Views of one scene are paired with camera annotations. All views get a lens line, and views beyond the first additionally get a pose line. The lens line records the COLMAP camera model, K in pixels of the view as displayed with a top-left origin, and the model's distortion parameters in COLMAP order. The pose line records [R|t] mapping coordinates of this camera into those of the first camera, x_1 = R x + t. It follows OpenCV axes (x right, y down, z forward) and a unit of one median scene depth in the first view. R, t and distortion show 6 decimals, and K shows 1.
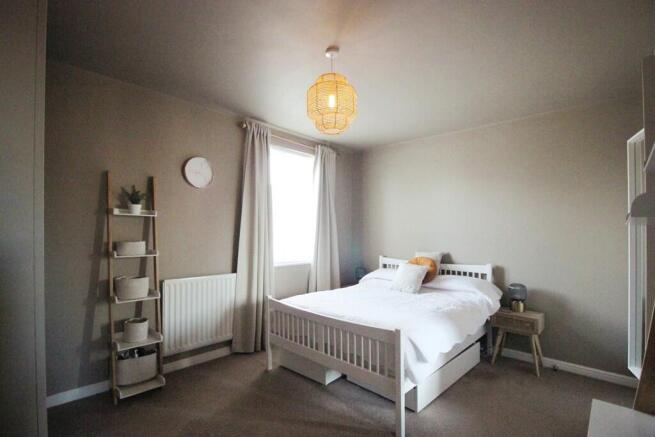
lens RADIAL K [[303.1, 0, 336.6], [0, 303.1, 230.0], [0, 0, 1]] dist [-0.000204, -0.000076]
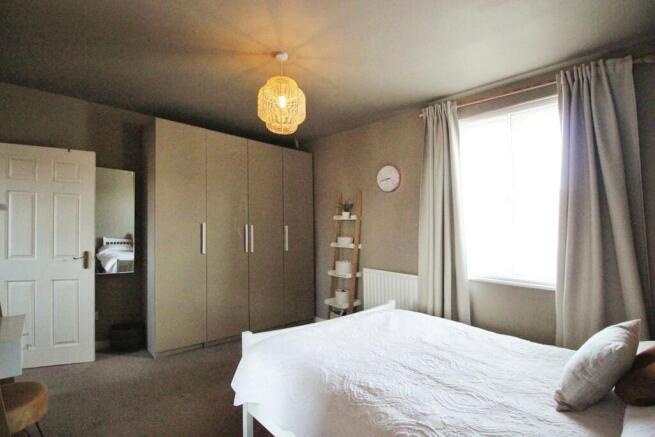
lens RADIAL K [[303.1, 0, 336.6], [0, 303.1, 230.0], [0, 0, 1]] dist [-0.000204, -0.000076]
pose [[-0.052658, 0.006834, -0.998589, 0.572073], [-0.002234, 0.999973, 0.006961, -0.004086], [0.998610, 0.002597, -0.052641, 0.719870]]
